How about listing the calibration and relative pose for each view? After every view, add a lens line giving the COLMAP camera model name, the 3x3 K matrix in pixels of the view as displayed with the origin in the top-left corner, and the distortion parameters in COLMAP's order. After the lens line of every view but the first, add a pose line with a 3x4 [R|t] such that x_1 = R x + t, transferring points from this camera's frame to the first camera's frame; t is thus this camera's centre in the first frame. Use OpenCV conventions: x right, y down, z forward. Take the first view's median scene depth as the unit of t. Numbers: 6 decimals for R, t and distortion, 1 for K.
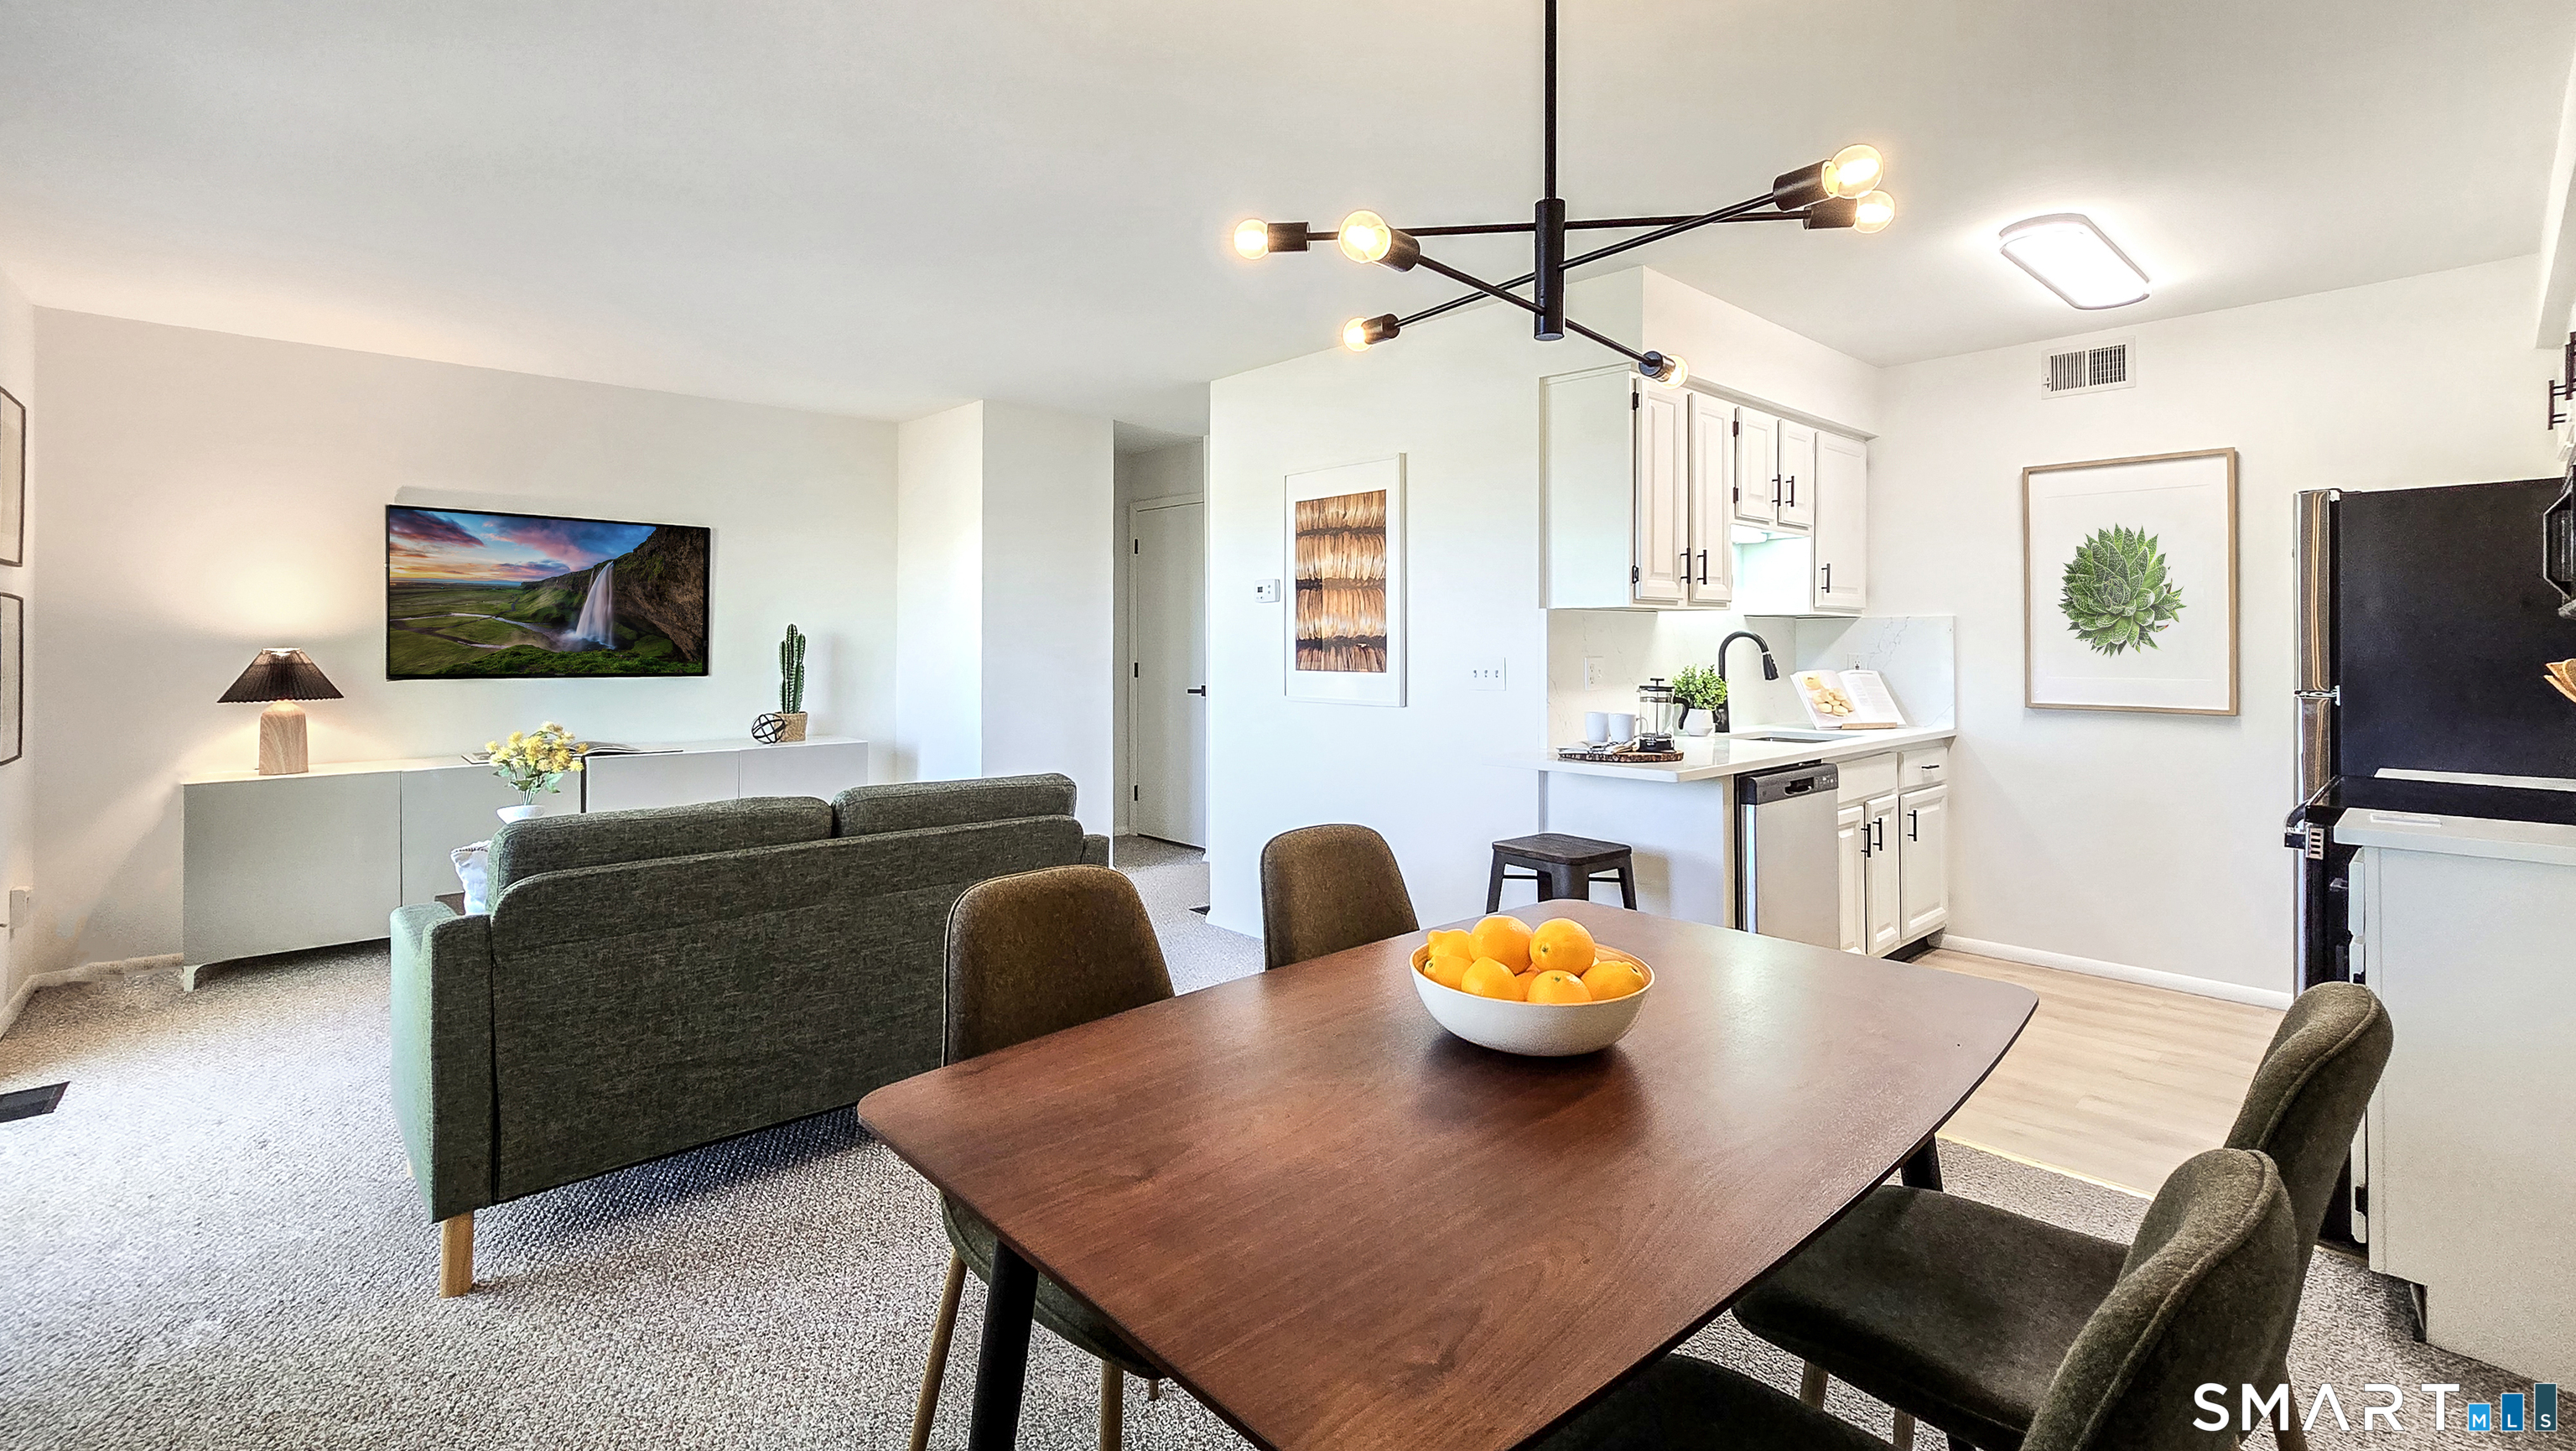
lens RADIAL K [[1104.1, 0, 1266.9], [0, 1104.1, 634.1], [0, 0, 1]] dist [-0.002704, 0.000544]
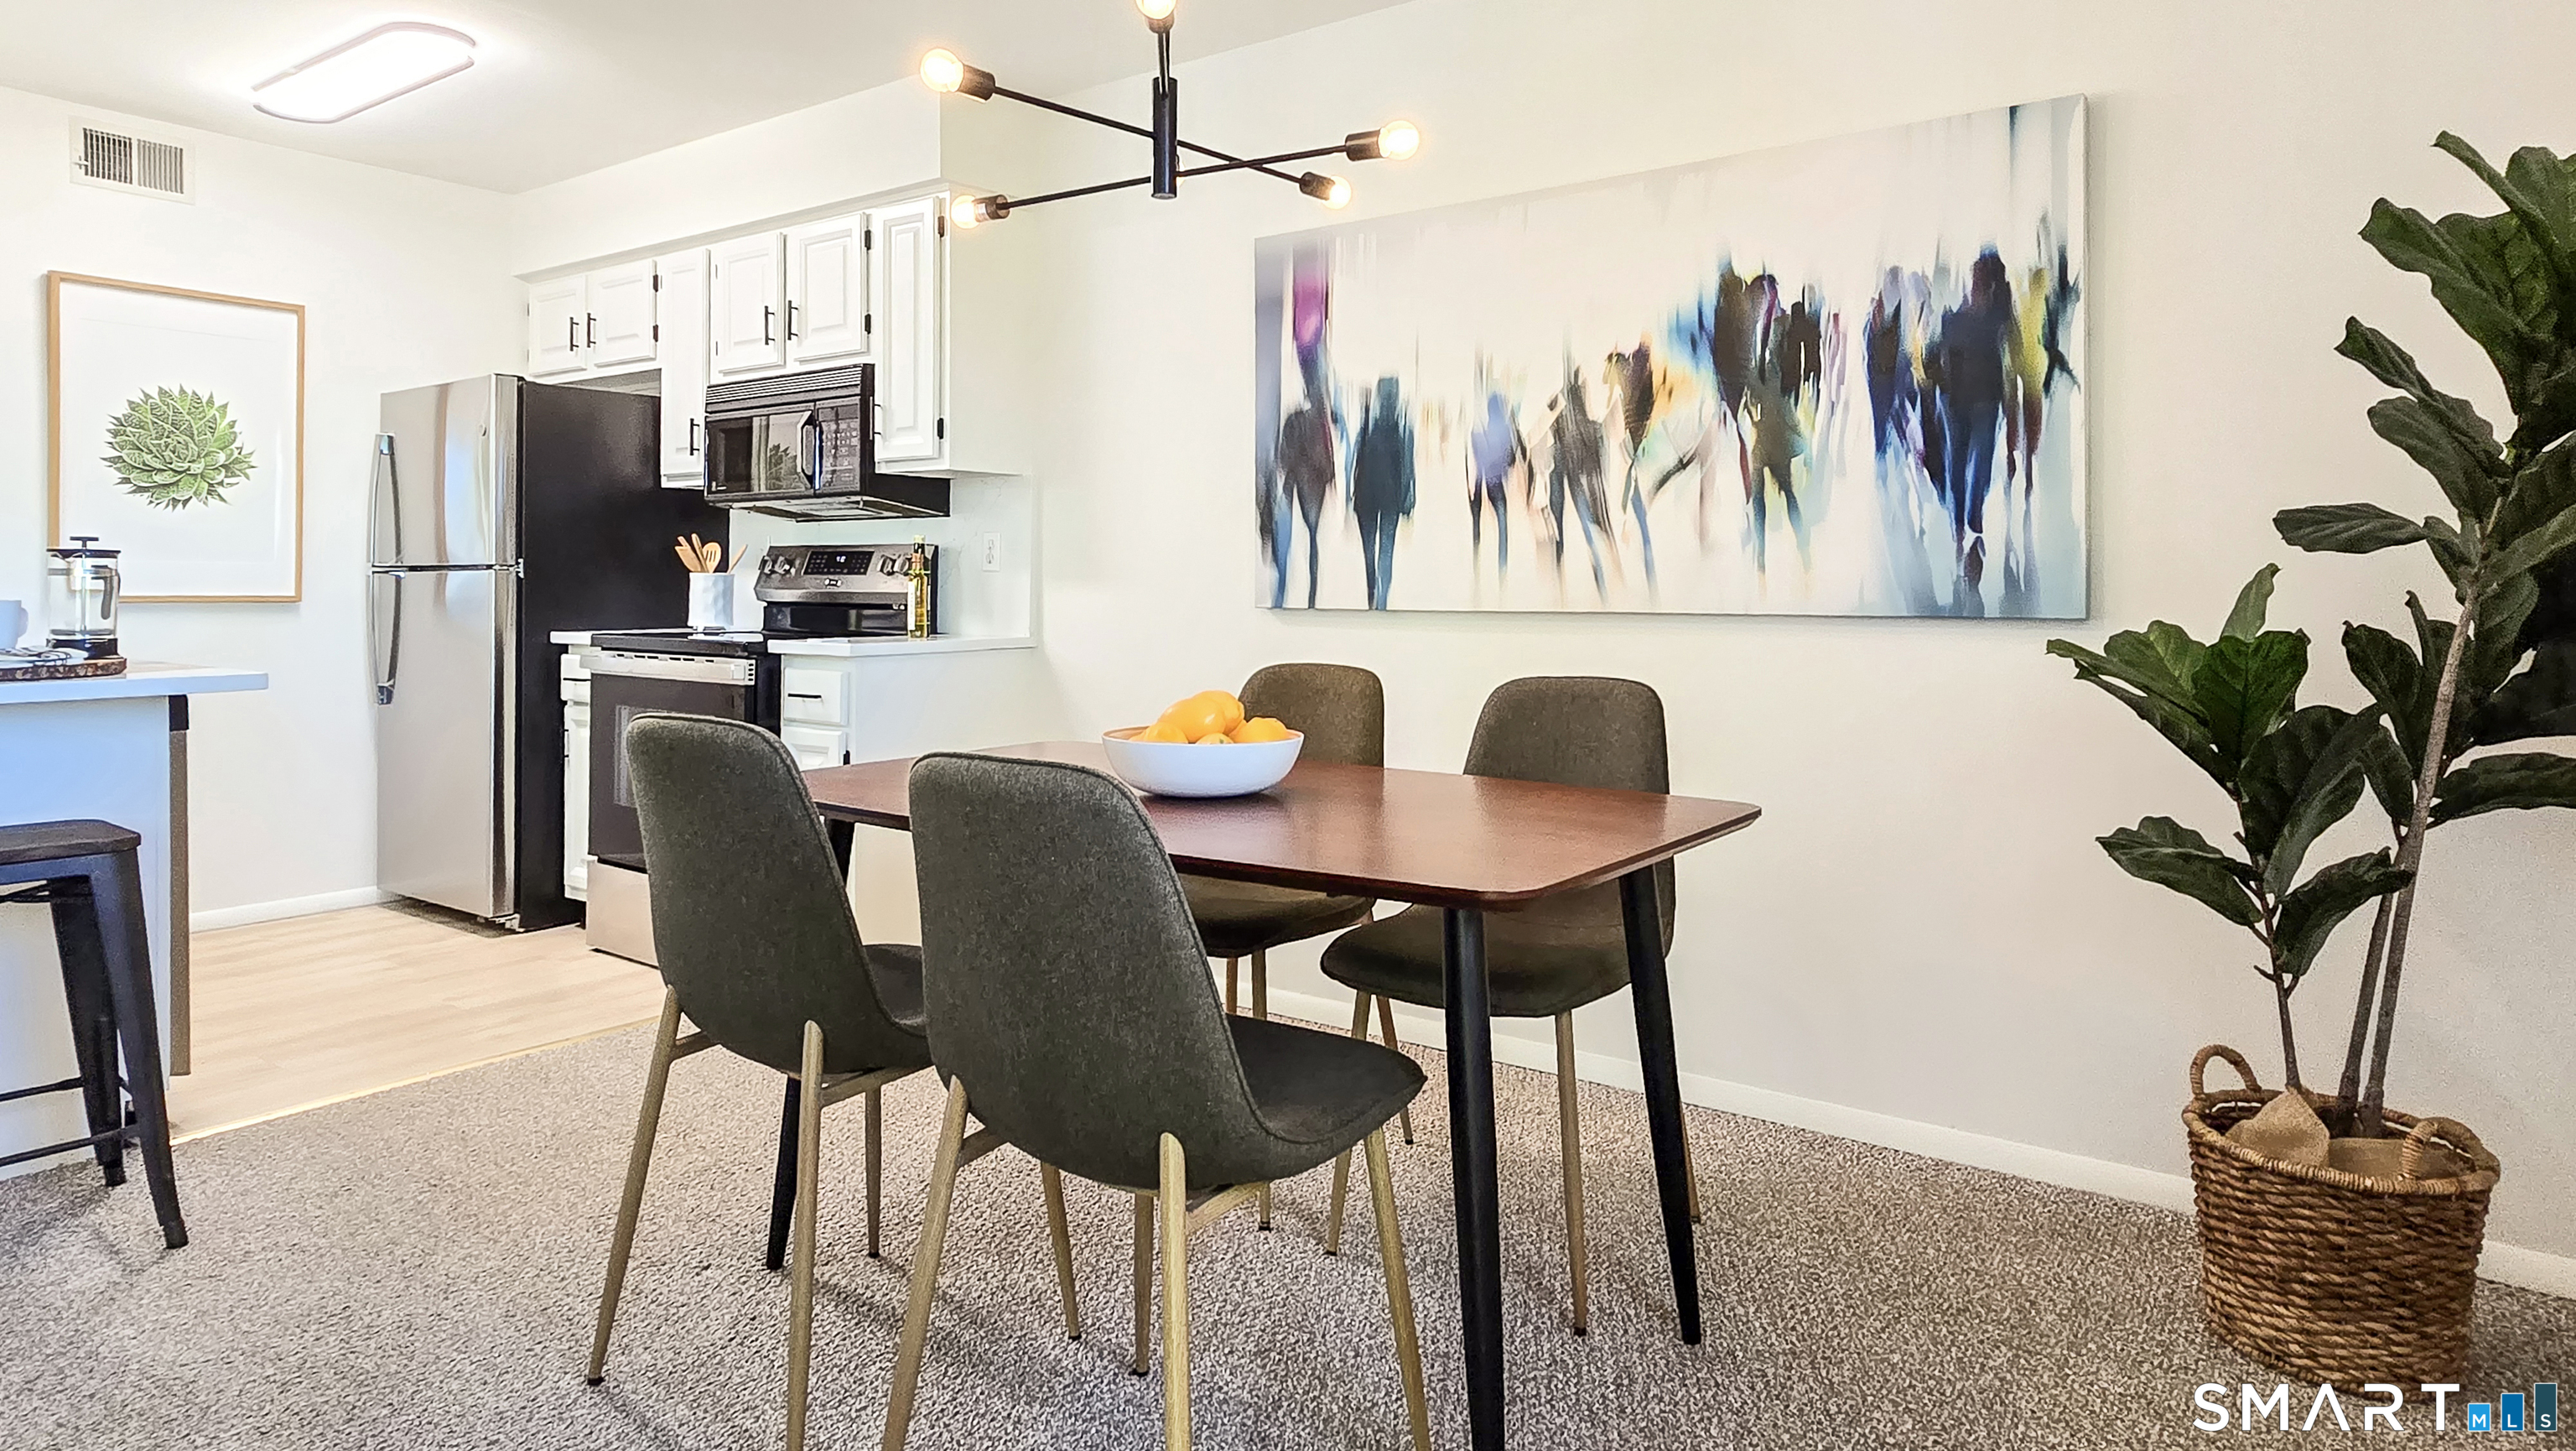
lens RADIAL K [[1512.5, 0, 1282.7], [0, 1512.5, 580.5], [0, 0, 1]] dist [0.003559, 0.001260]
pose [[-0.197749, 0.000267, 0.980253, -0.459789], [-0.011455, 0.999931, -0.002583, 0.046558], [-0.980186, -0.011740, -0.197732, 0.417359]]
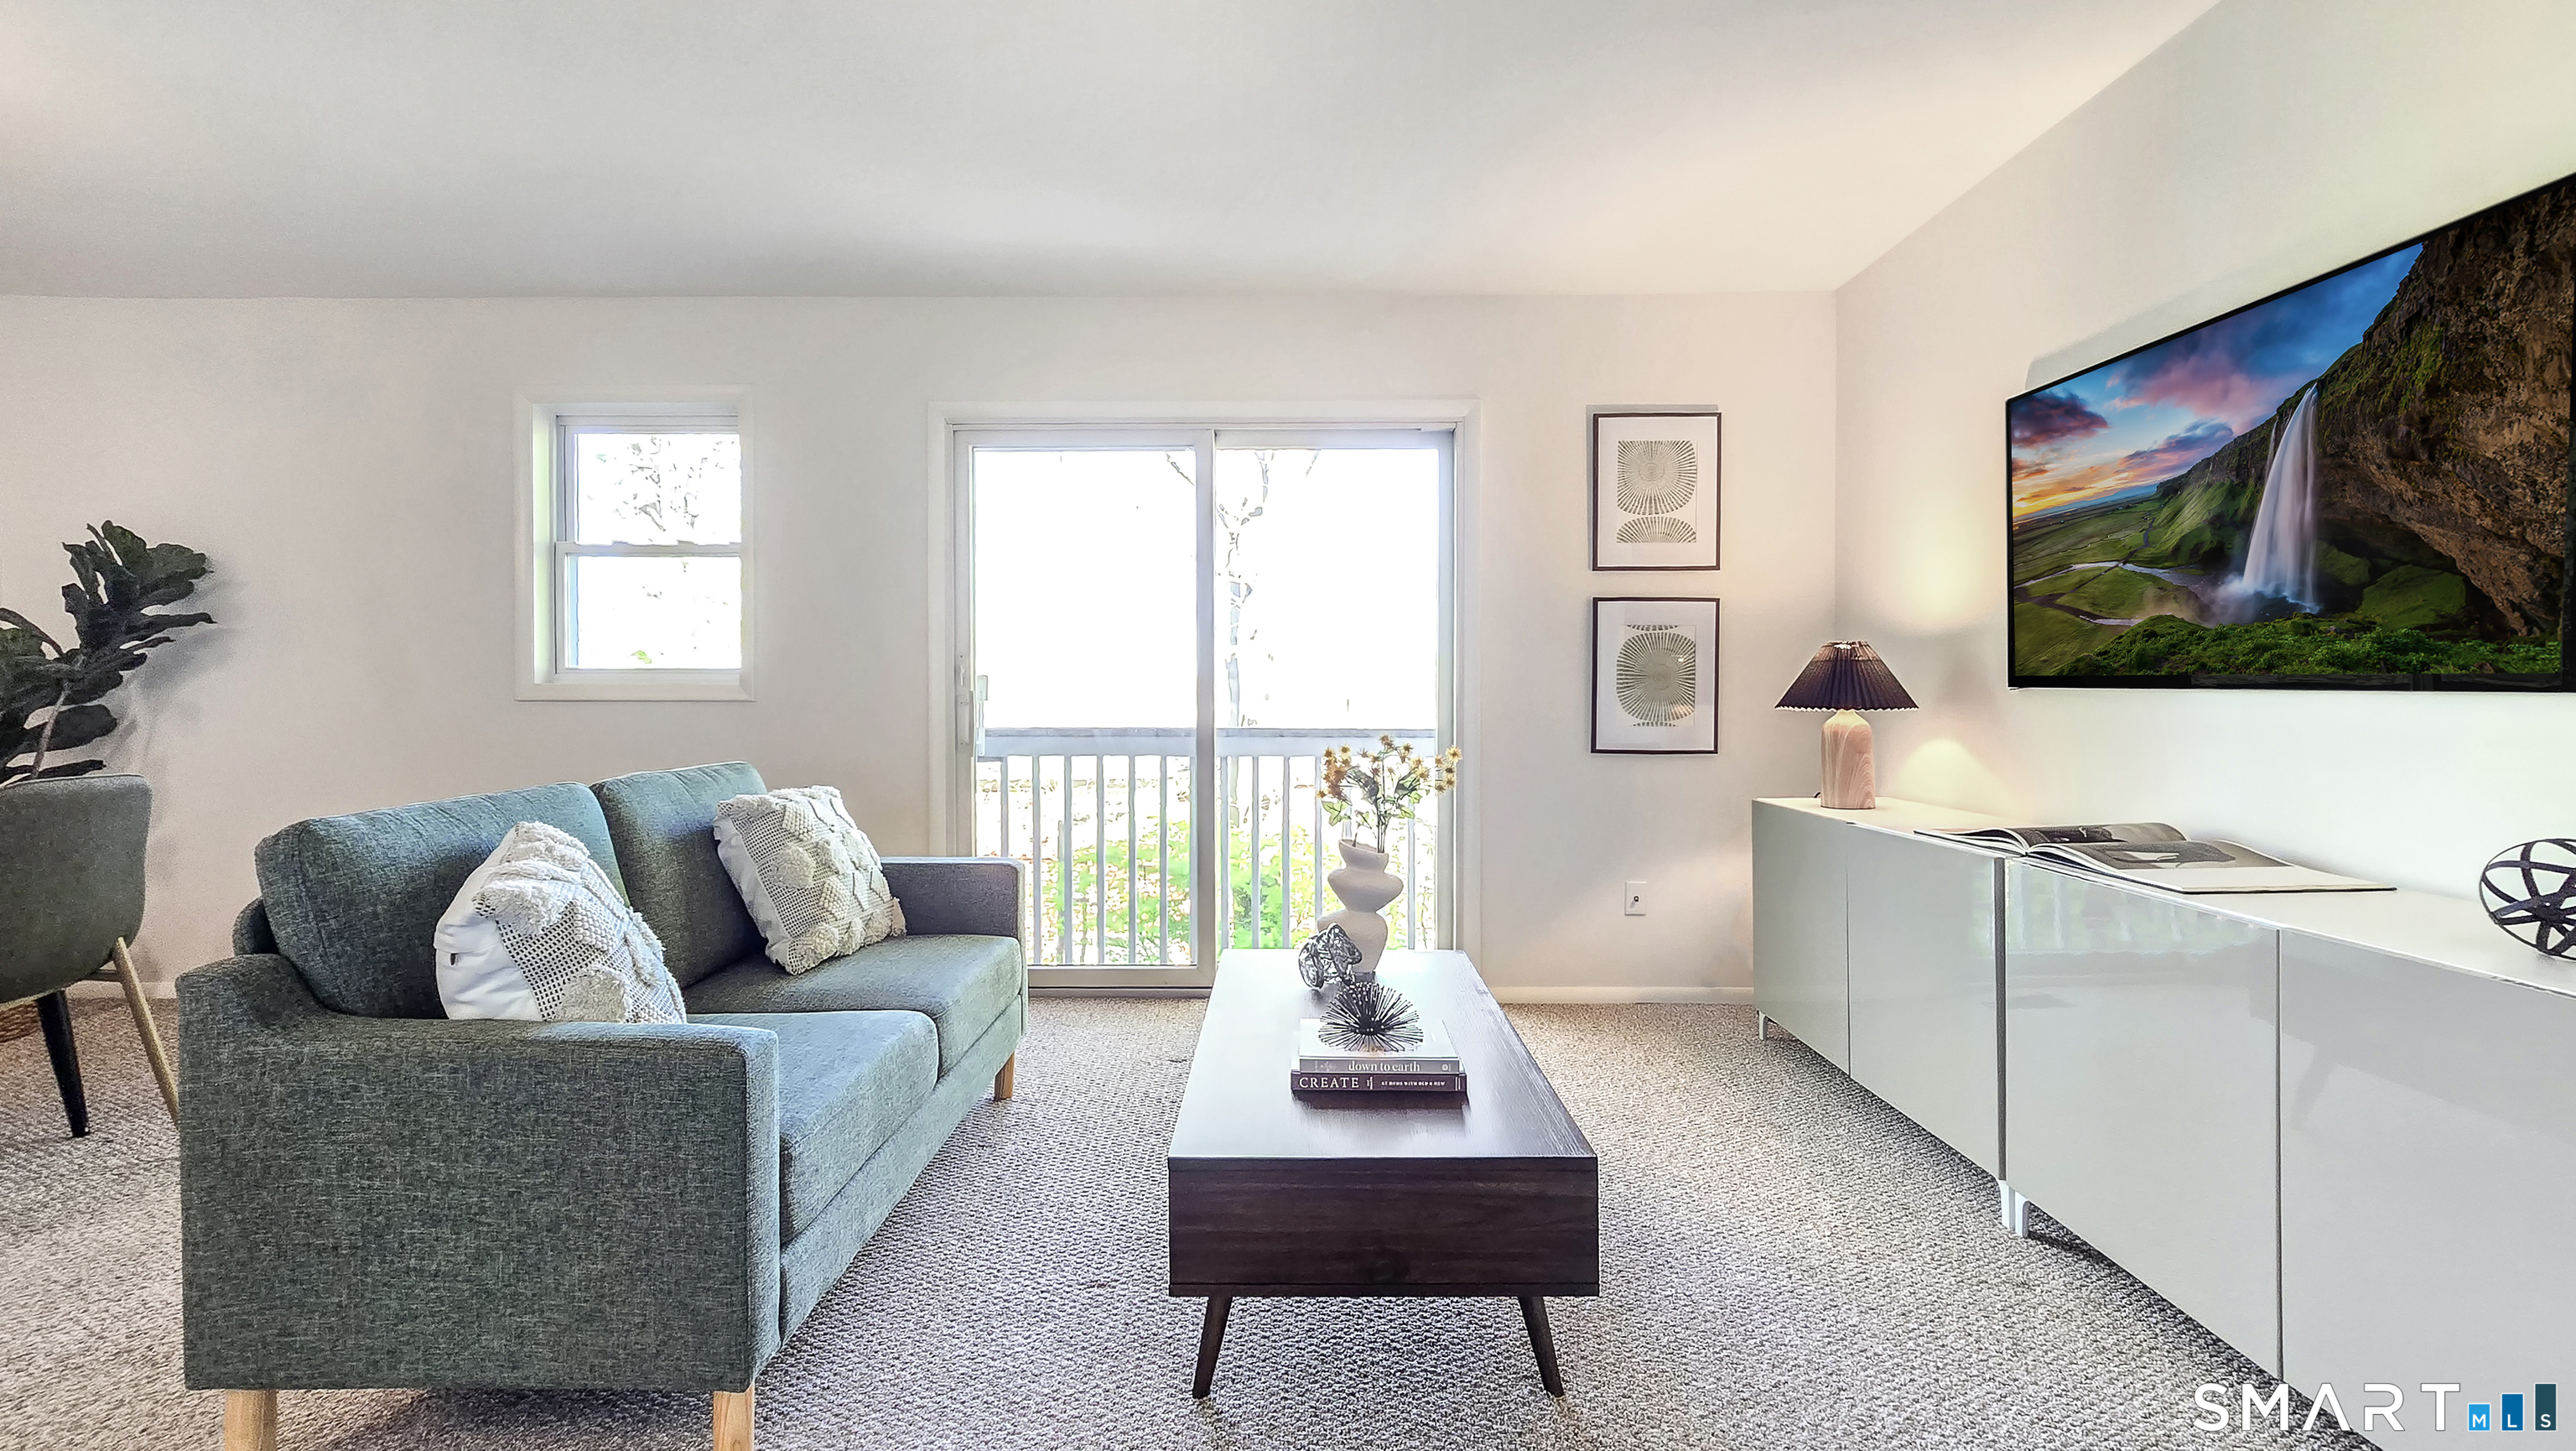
lens RADIAL K [[1097.2, 0, 1276.1], [0, 1097.2, 713.1], [0, 0, 1]] dist [-0.011781, 0.009528]
pose [[-0.682974, 0.015323, -0.730282, -0.086302], [0.004967, 0.999854, 0.016335, 0.048610], [0.730426, 0.007529, -0.682951, 1.224246]]
